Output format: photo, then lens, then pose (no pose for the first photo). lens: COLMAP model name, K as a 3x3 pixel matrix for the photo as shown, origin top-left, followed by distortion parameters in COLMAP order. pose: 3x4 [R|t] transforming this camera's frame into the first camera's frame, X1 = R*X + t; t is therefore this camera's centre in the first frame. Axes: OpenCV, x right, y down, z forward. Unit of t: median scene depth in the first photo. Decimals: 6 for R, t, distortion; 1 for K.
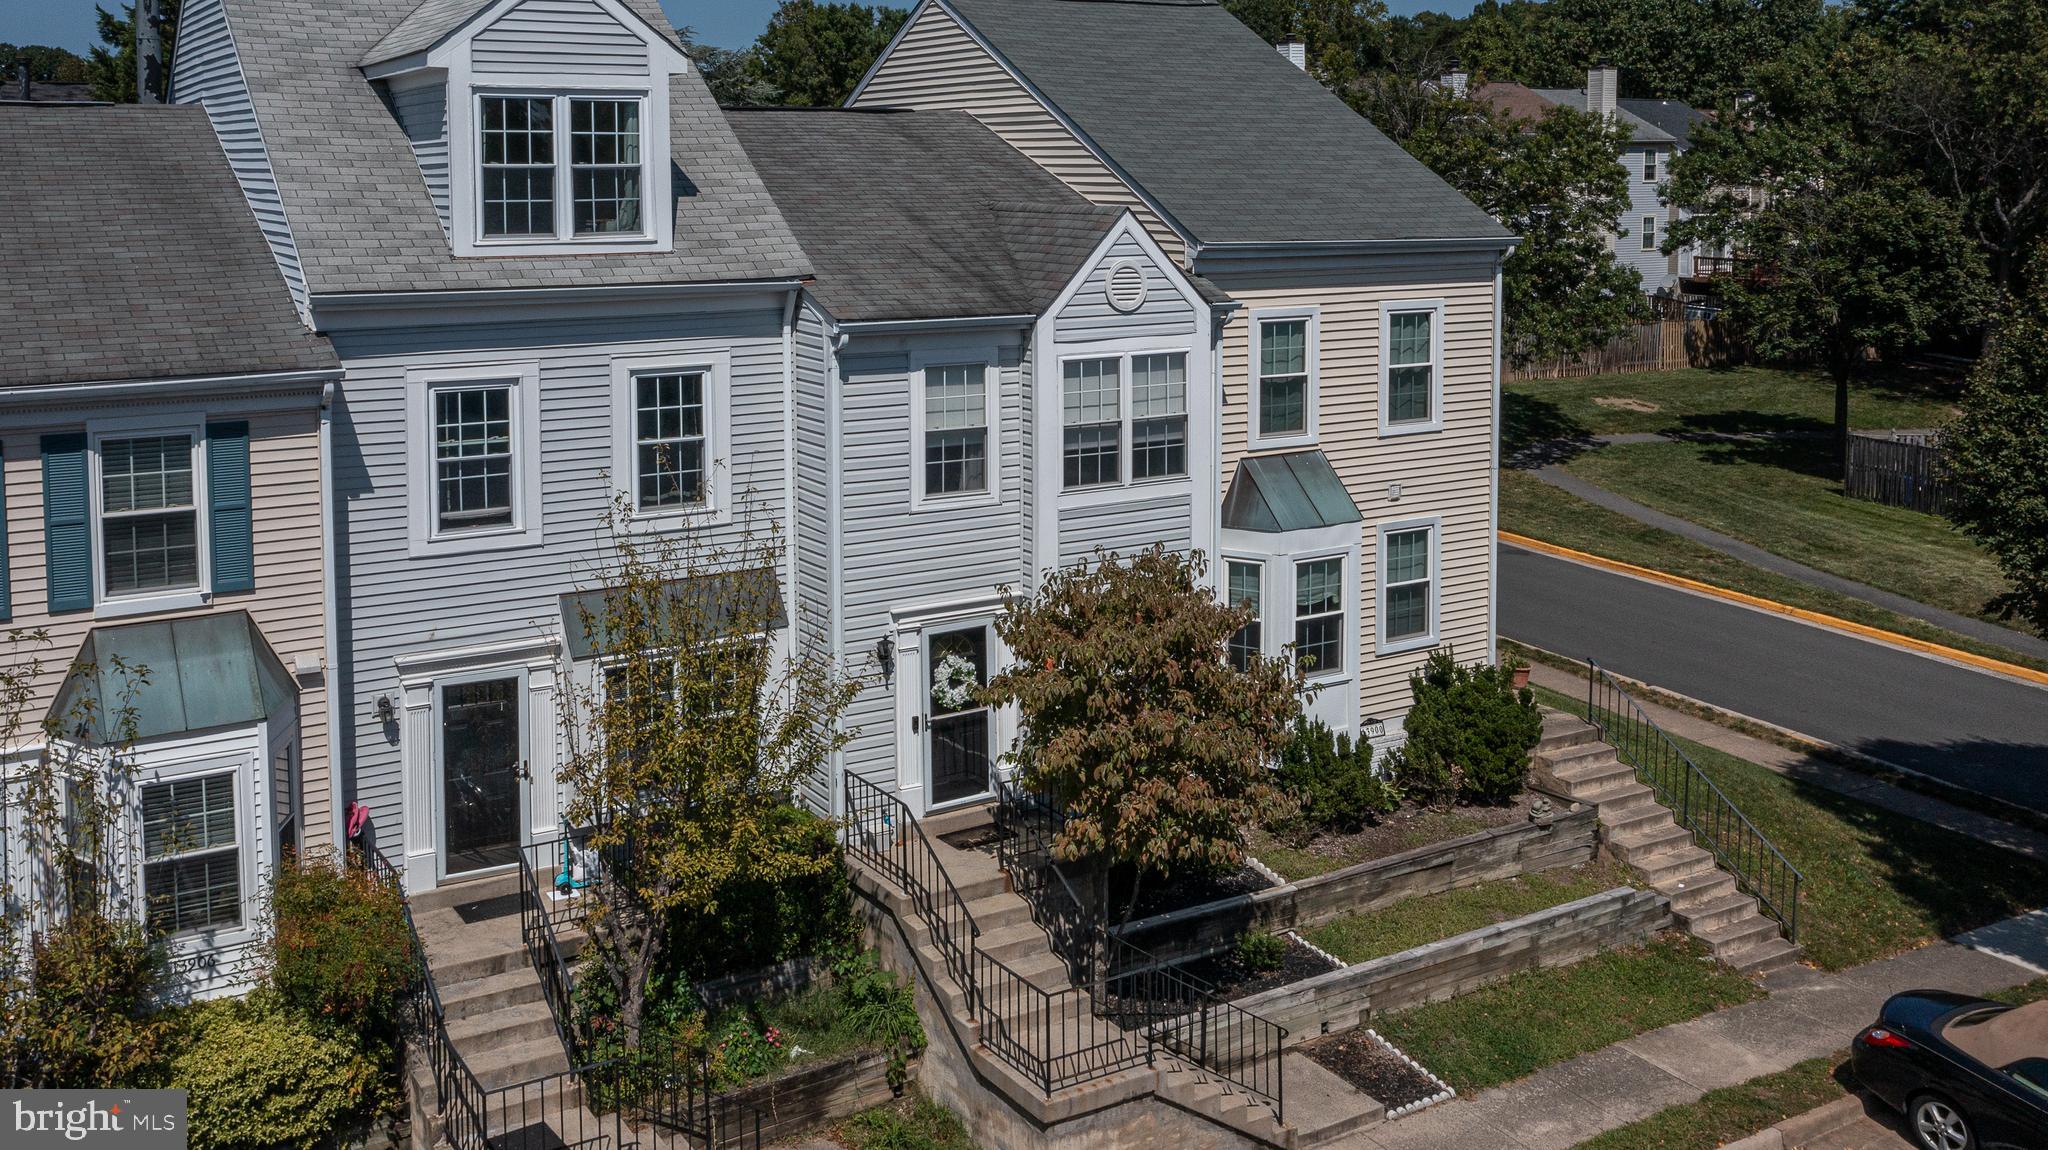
lens RADIAL K [[1794.7, 0, 857.6], [0, 1794.7, 389.1], [0, 0, 1]] dist [-0.011679, 0.012504]
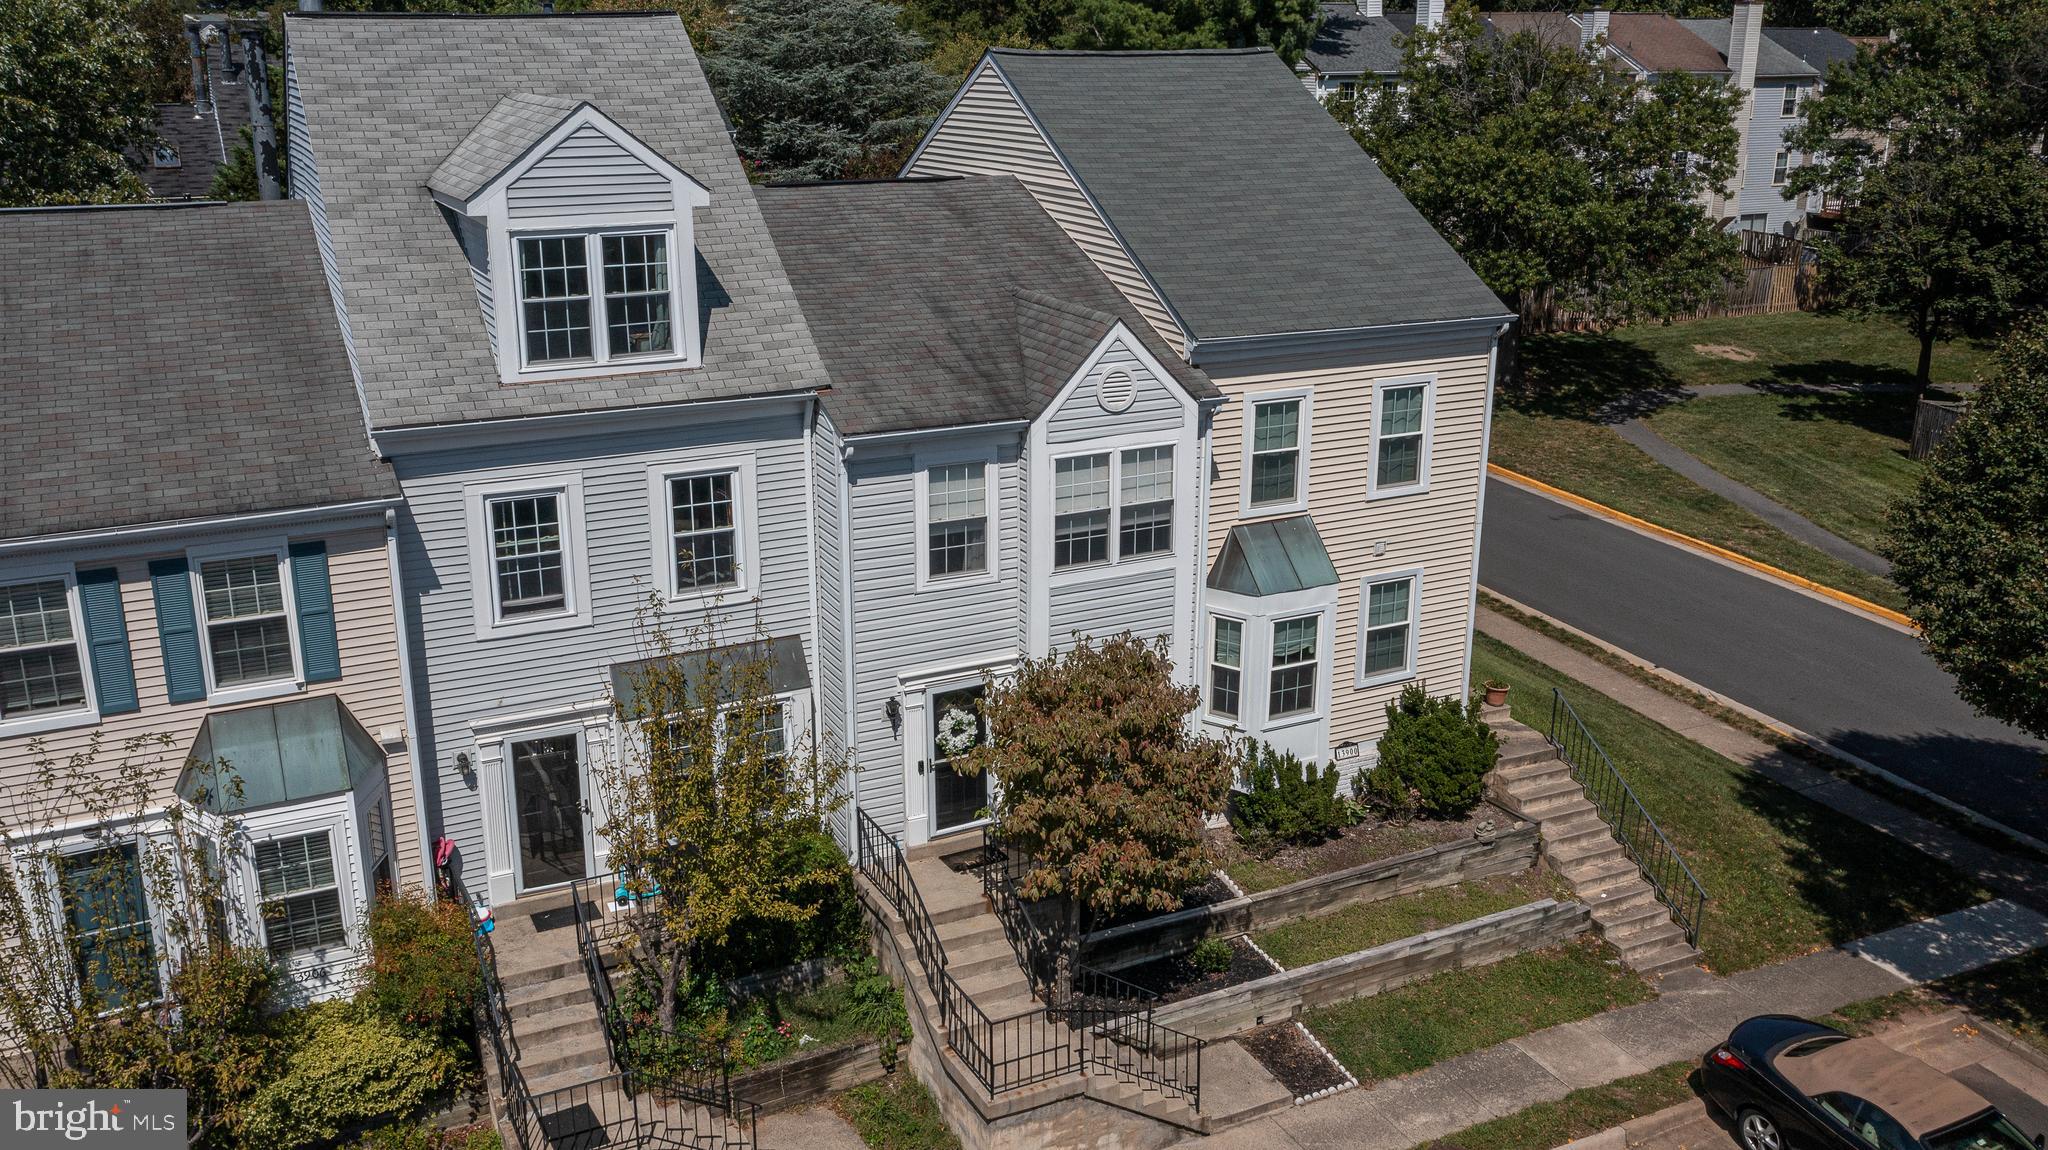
lens RADIAL K [[1643.7, 0, 949.7], [0, 1643.7, 598.0], [0, 0, 1]] dist [-0.002811, -0.007281]
pose [[0.997377, 0.021226, -0.069196, 0.125529], [-0.006093, 0.977260, 0.211956, -0.152912], [0.072122, -0.210978, 0.974827, -0.026029]]
